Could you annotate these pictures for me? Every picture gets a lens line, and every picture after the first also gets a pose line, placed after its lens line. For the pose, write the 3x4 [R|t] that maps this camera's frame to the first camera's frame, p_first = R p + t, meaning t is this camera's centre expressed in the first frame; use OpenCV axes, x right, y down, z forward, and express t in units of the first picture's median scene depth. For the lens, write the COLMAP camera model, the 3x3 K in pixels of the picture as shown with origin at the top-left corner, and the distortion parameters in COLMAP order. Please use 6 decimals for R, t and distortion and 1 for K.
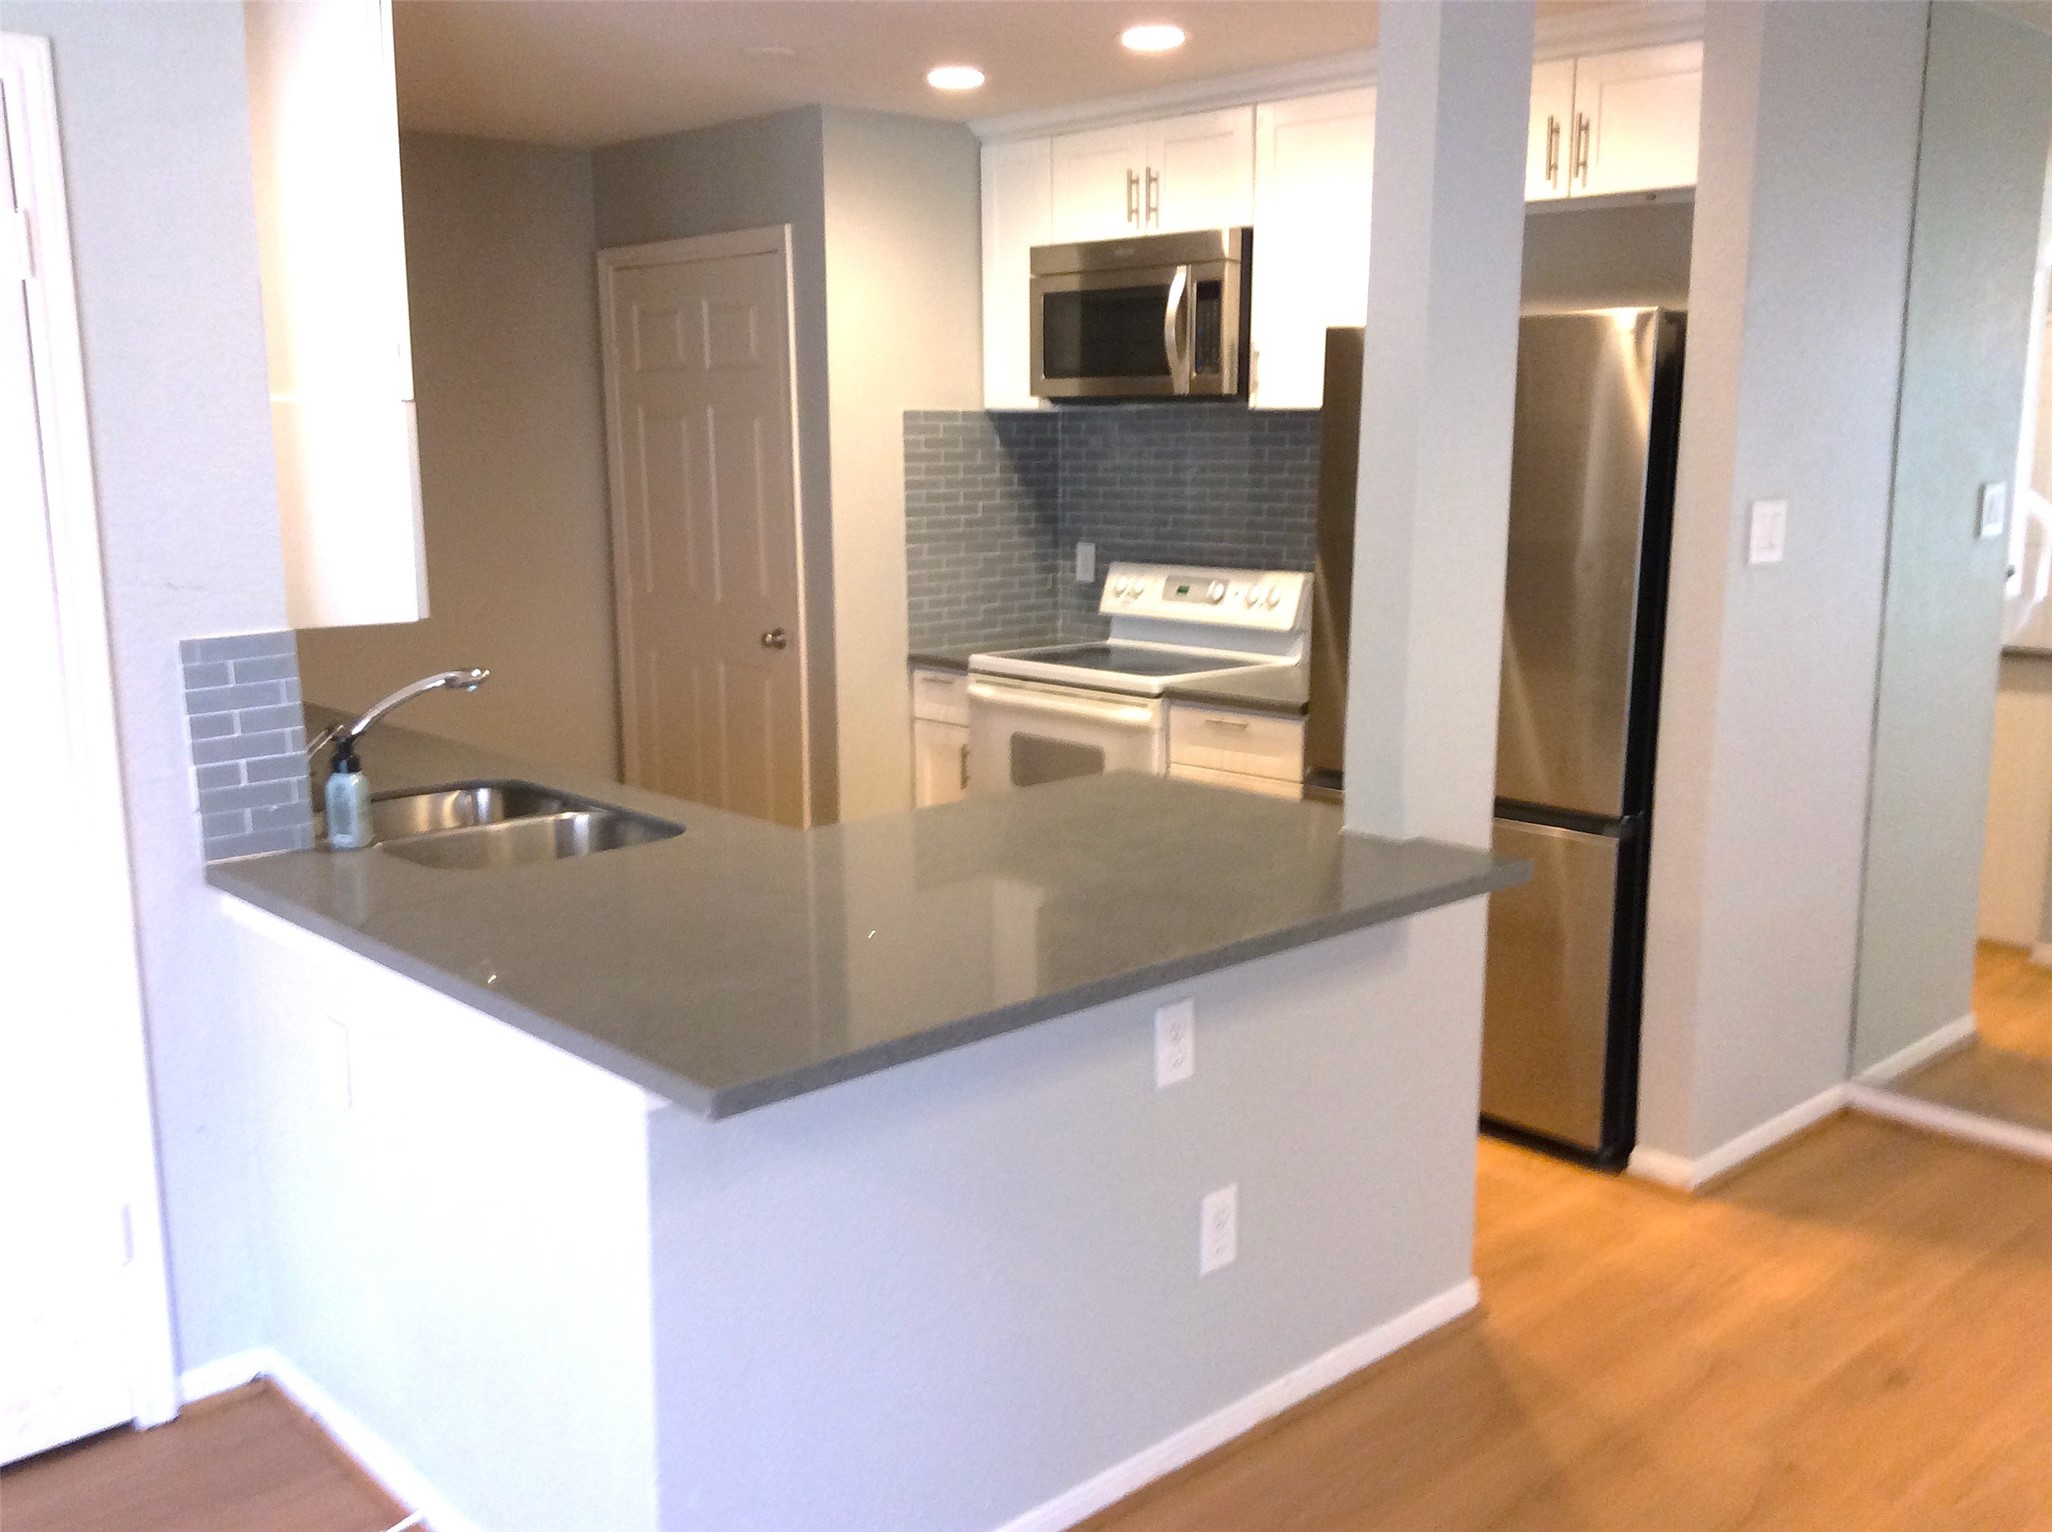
lens RADIAL K [[1899.7, 0, 1025.4], [0, 1899.7, 792.5], [0, 0, 1]] dist [0.165636, -0.363297]
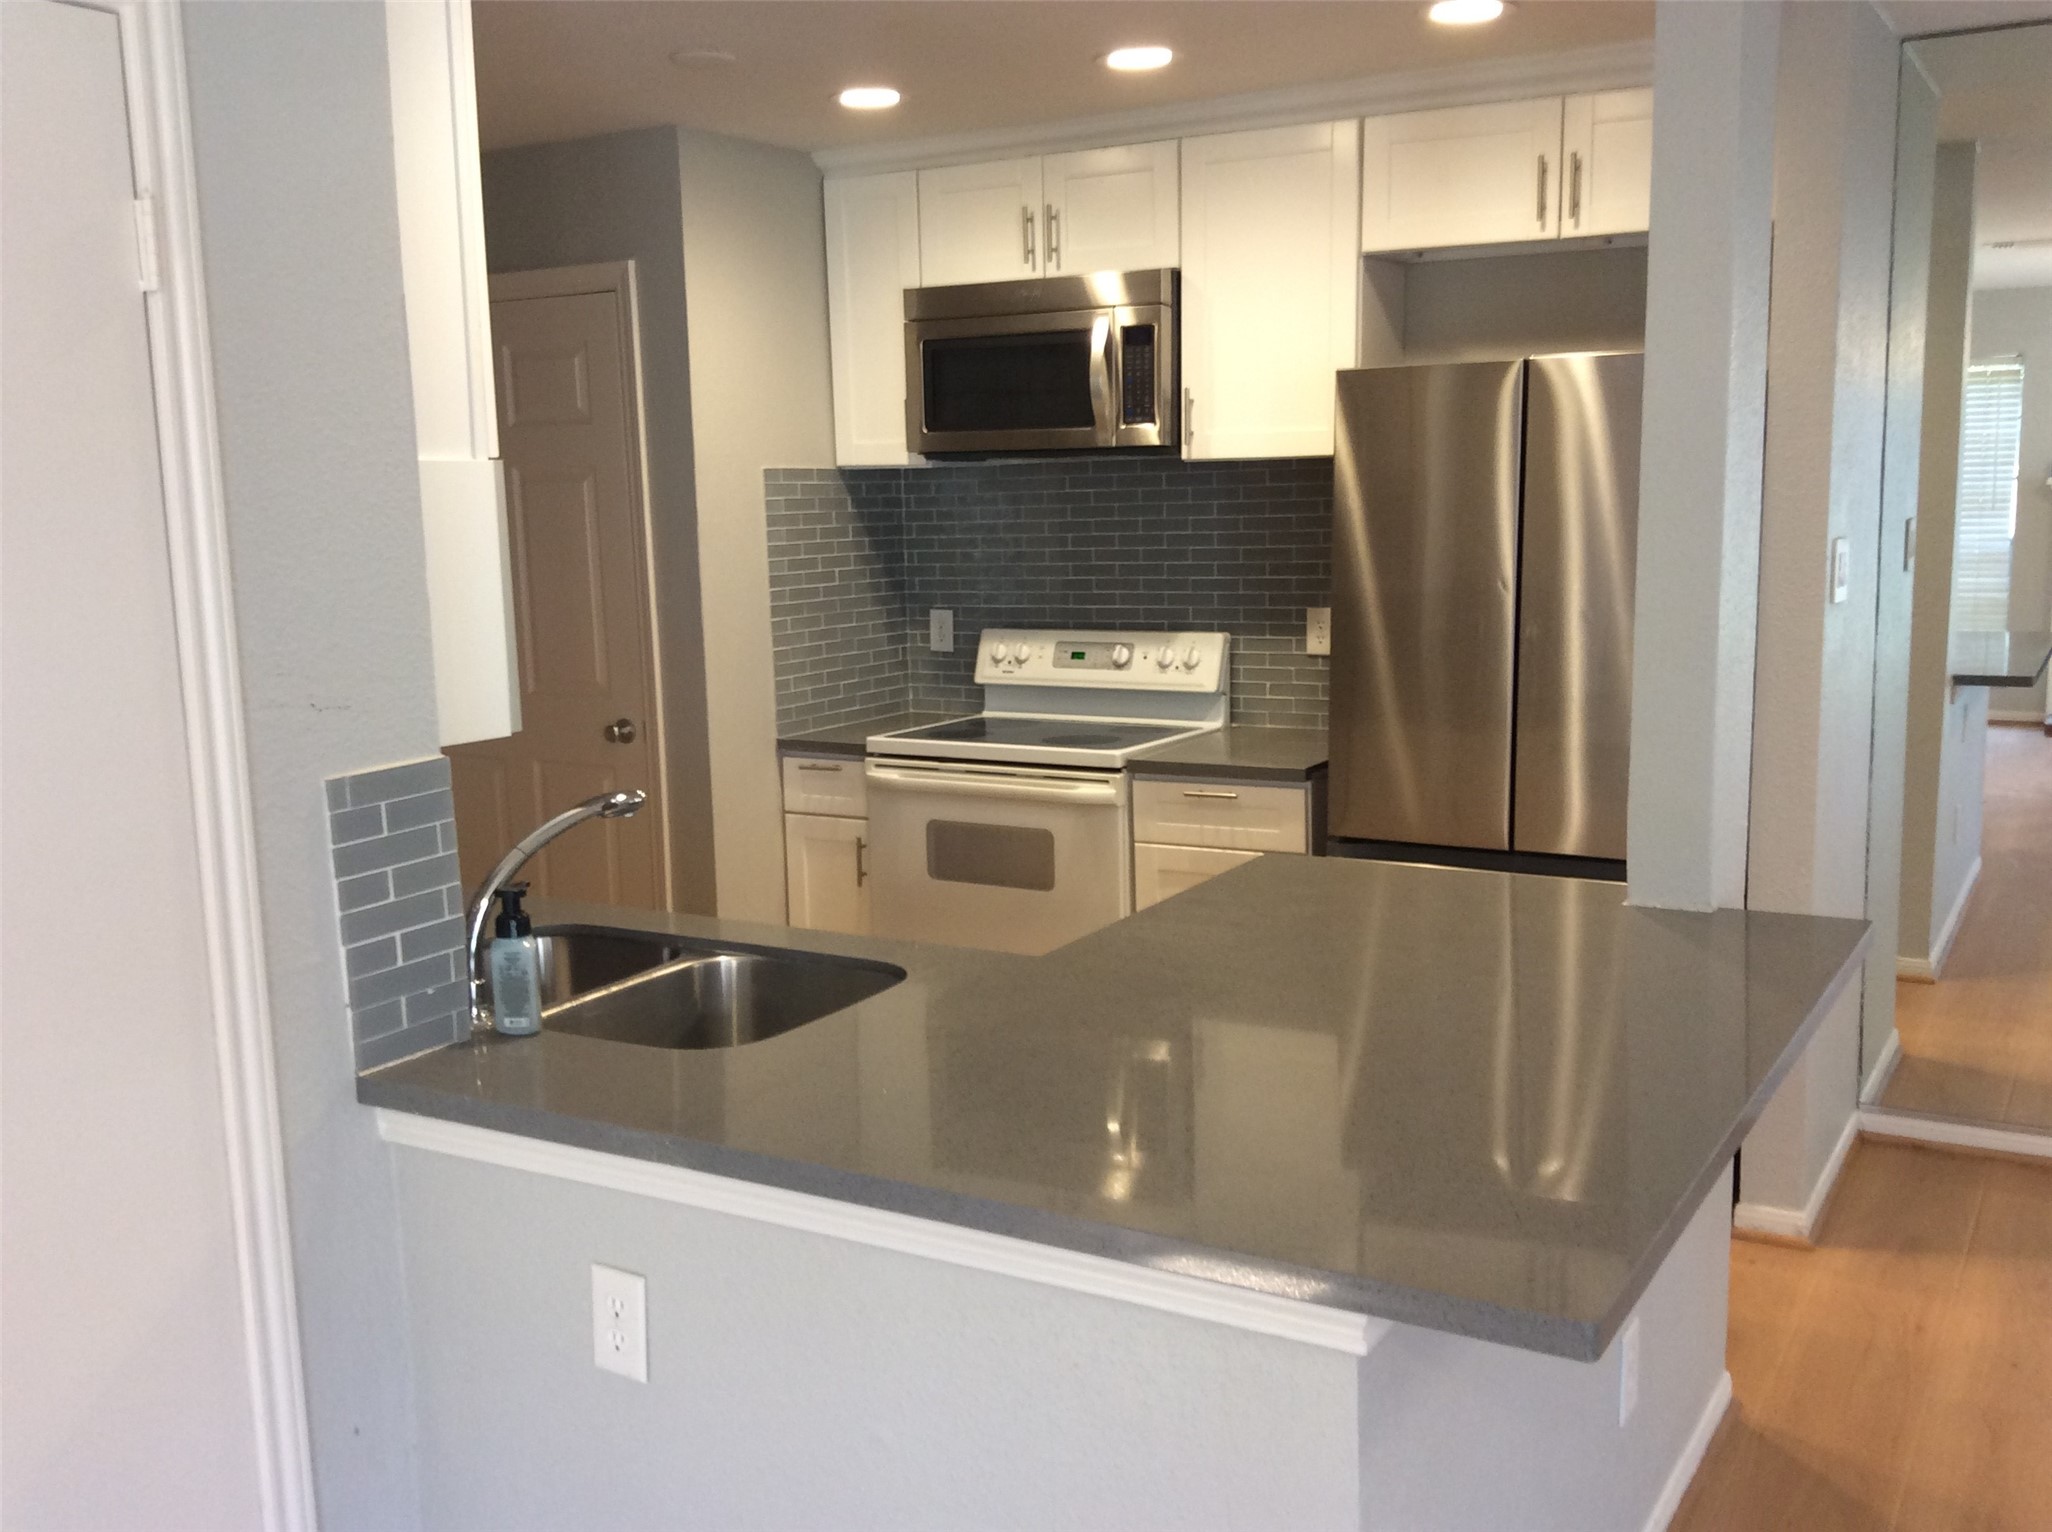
lens RADIAL K [[1905.4, 0, 1068.2], [0, 1905.4, 801.5], [0, 0, 1]] dist [0.189911, -0.448145]
pose [[0.955658, -0.066488, 0.286873, -0.210521], [0.074584, 0.997063, -0.017373, -0.019955], [-0.284876, 0.037999, 0.957811, 0.113503]]
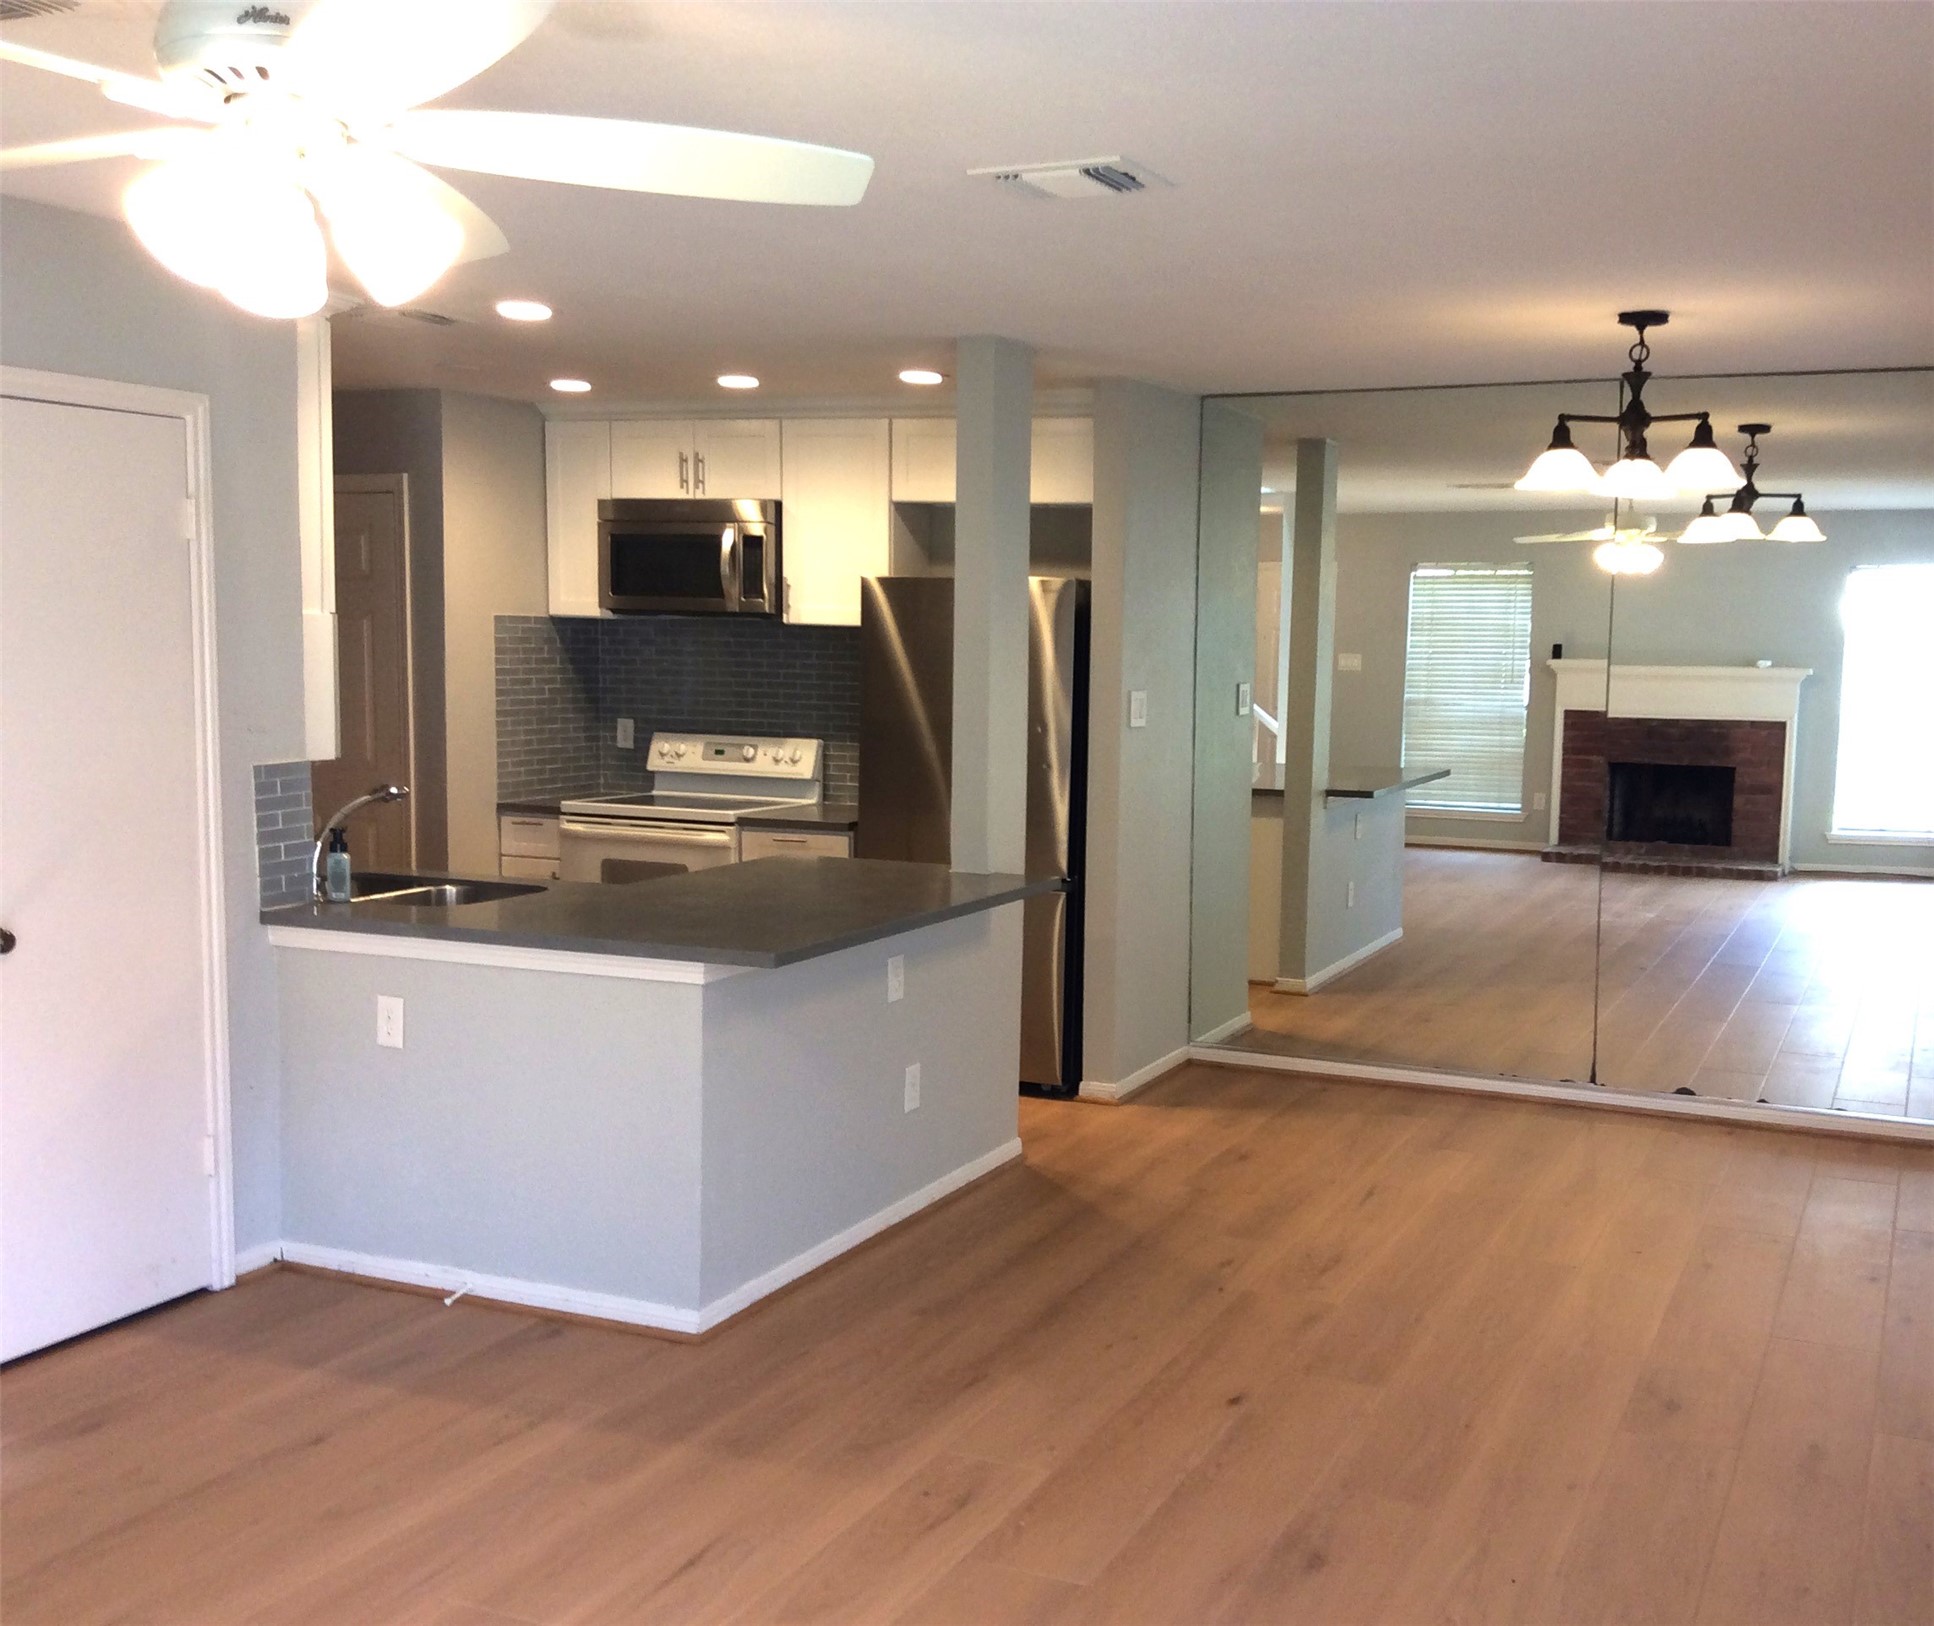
lens RADIAL K [[1987.9, 0, 1138.8], [0, 1987.9, 849.2], [0, 0, 1]] dist [0.199343, -0.449048]
pose [[0.906128, -0.026141, 0.422195, -0.268638], [0.058298, 0.996282, -0.063434, 0.075225], [-0.418967, 0.082093, 0.904283, -0.435266]]
